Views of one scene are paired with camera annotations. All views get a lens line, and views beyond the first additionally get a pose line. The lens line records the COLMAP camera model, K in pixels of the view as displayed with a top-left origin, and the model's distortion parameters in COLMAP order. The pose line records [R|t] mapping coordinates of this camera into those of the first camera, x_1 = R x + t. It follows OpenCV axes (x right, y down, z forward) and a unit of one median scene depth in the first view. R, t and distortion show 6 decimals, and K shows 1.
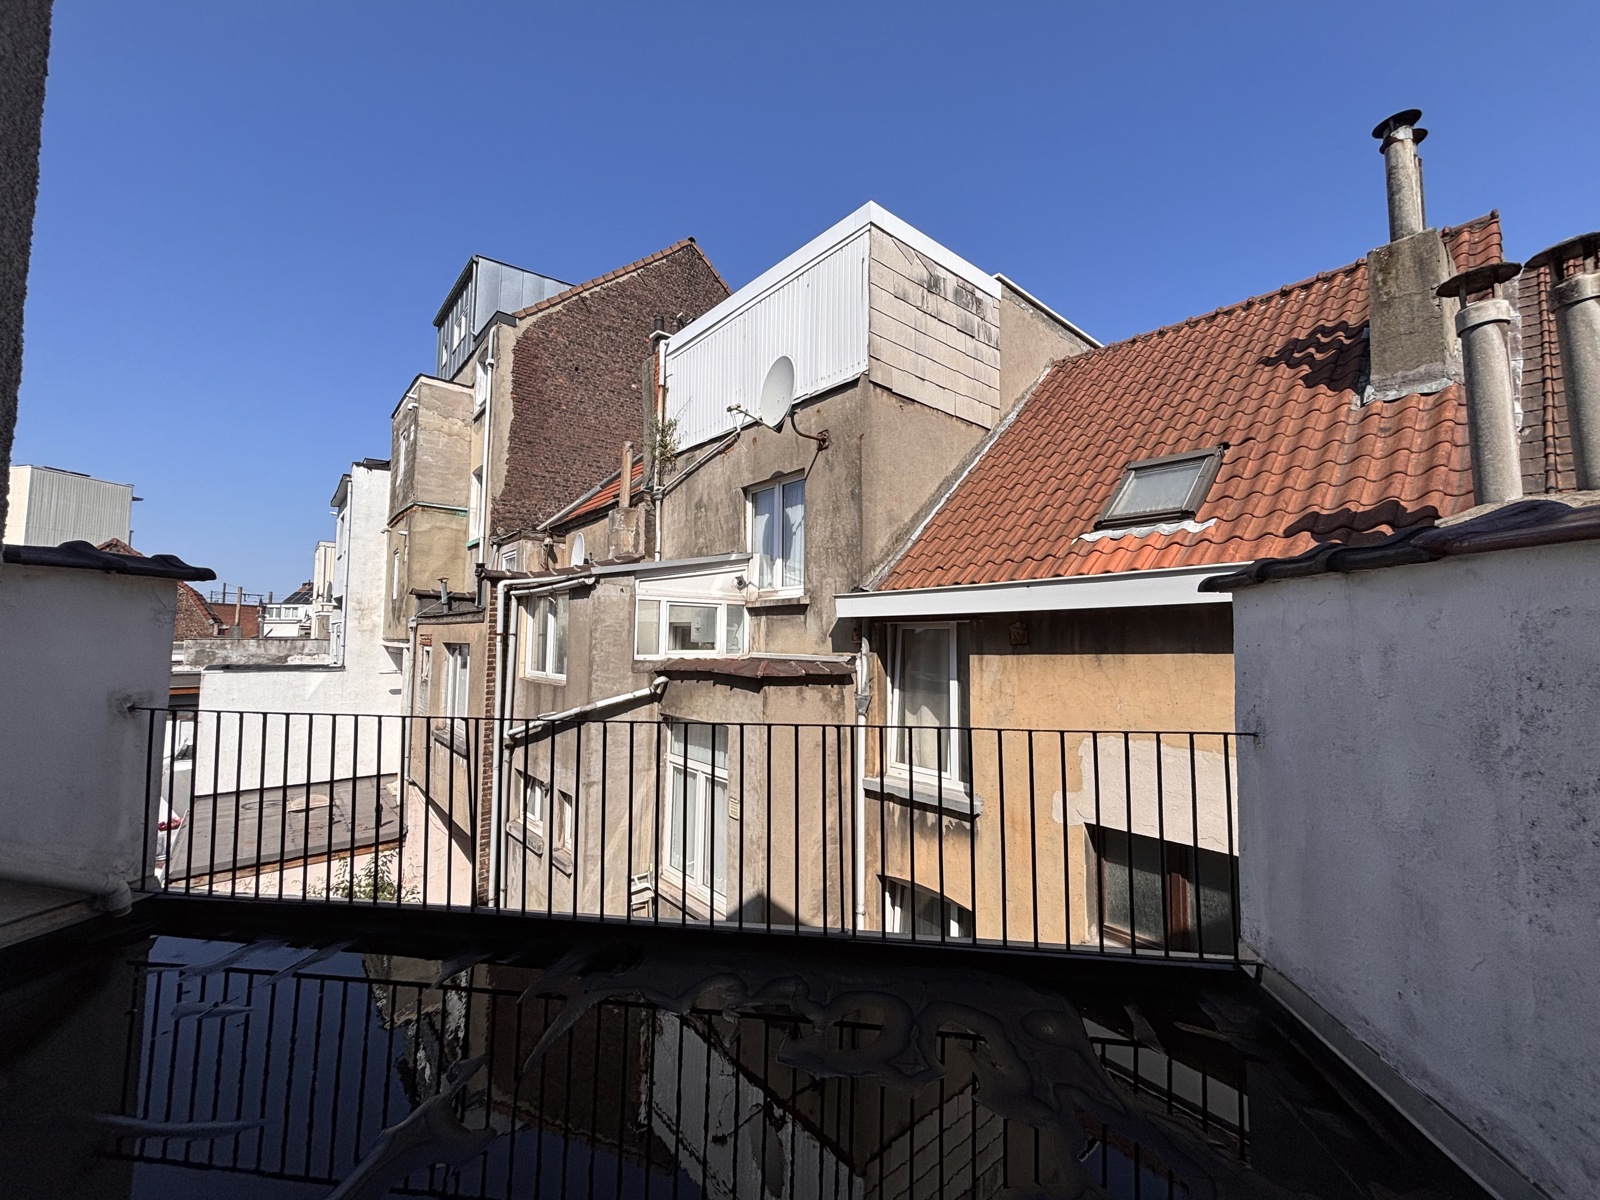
lens RADIAL K [[641.6, 0, 802.4], [0, 641.6, 597.7], [0, 0, 1]] dist [0.002064, -0.000501]
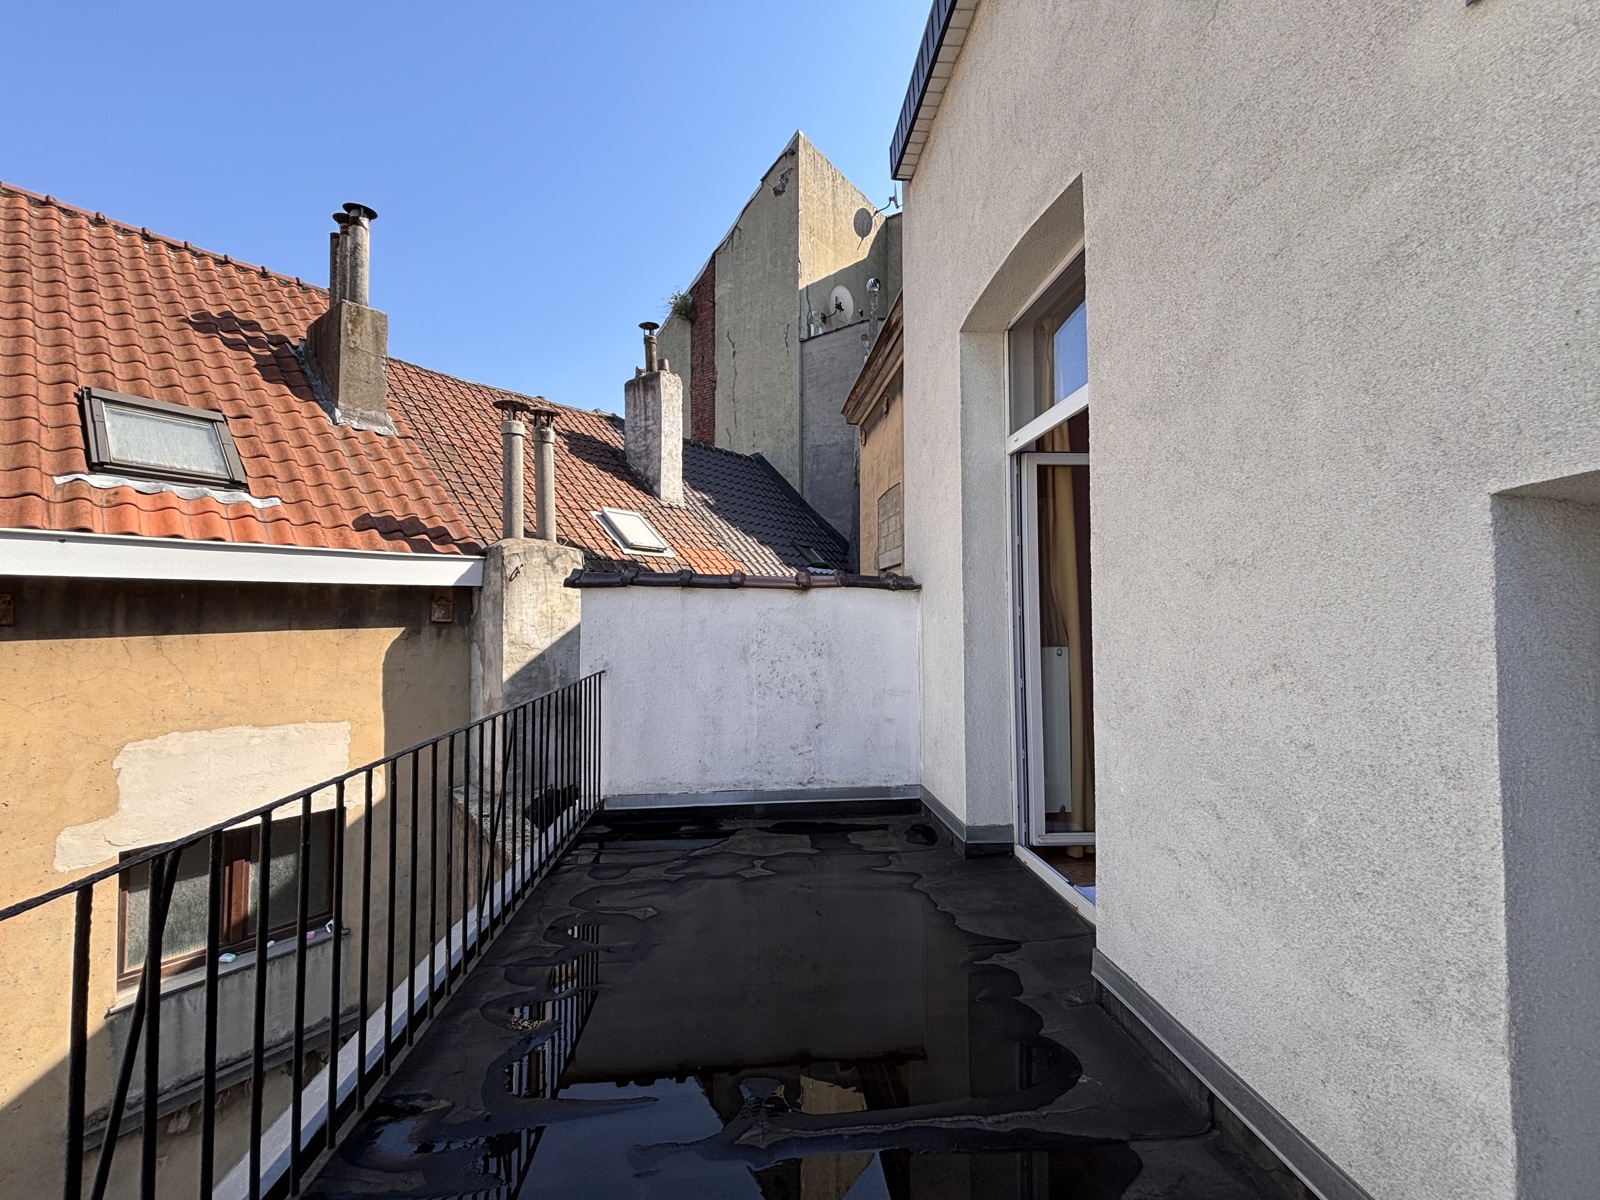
lens RADIAL K [[641.6, 0, 802.4], [0, 641.6, 597.7], [0, 0, 1]] dist [0.002064, -0.000501]
pose [[-0.223483, 0.024515, 0.974399, -0.526566], [-0.063181, 0.997217, -0.039580, 0.022104], [-0.972658, -0.070409, -0.221312, 0.405095]]
